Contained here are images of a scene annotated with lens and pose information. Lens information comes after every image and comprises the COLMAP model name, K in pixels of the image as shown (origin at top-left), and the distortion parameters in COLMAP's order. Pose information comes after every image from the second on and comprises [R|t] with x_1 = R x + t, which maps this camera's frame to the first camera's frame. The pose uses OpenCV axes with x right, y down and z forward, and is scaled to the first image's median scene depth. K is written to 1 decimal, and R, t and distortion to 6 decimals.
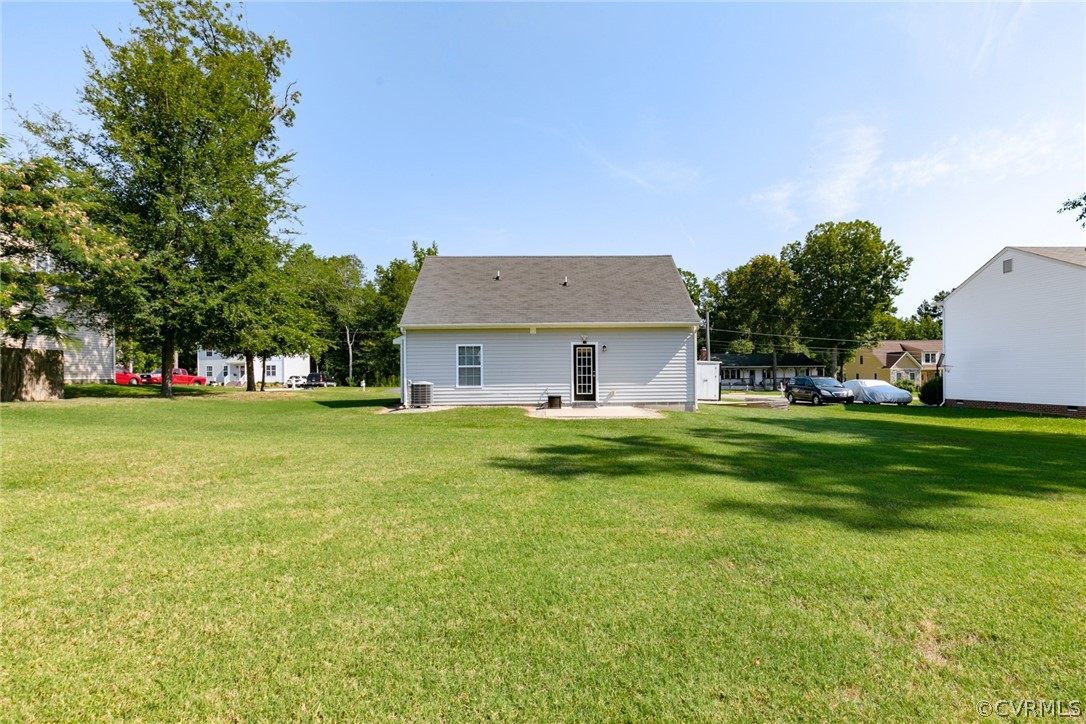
lens RADIAL K [[442.3, 0, 592.2], [0, 442.3, 373.2], [0, 0, 1]] dist [0.001517, 0.000141]
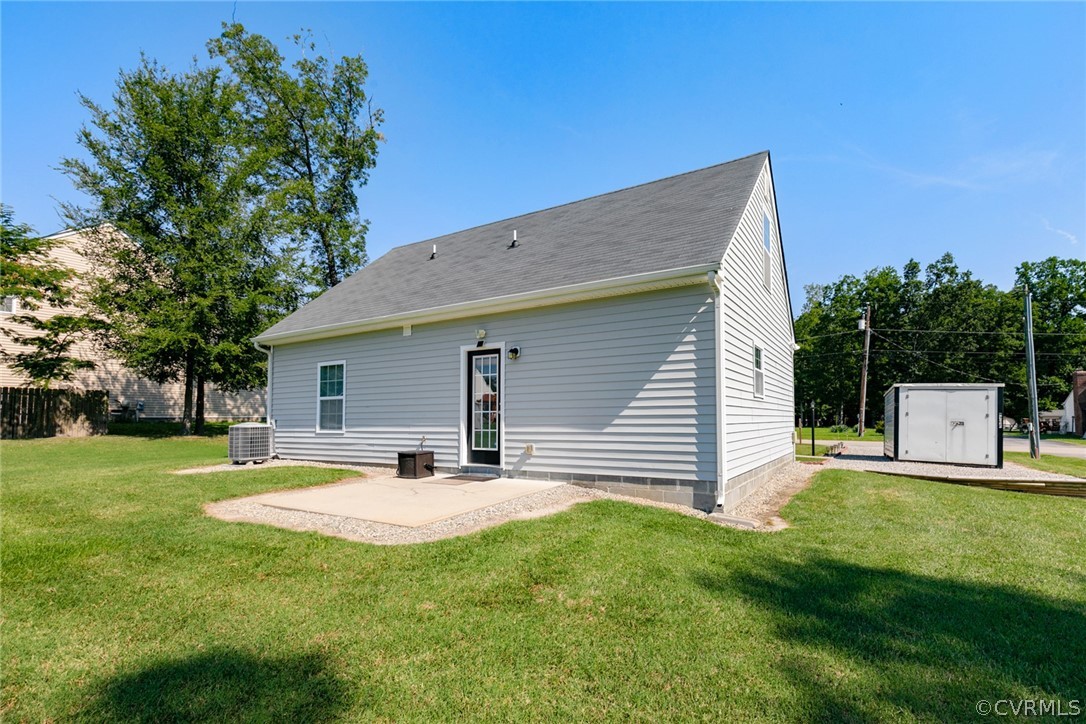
lens RADIAL K [[484.3, 0, 573.0], [0, 484.3, 406.0], [0, 0, 1]] dist [-0.000034, -0.000194]
pose [[0.852585, -0.013384, -0.522418, 0.343205], [0.006393, 0.999864, -0.015183, 0.007130], [0.522550, 0.009605, 0.852555, 0.593426]]
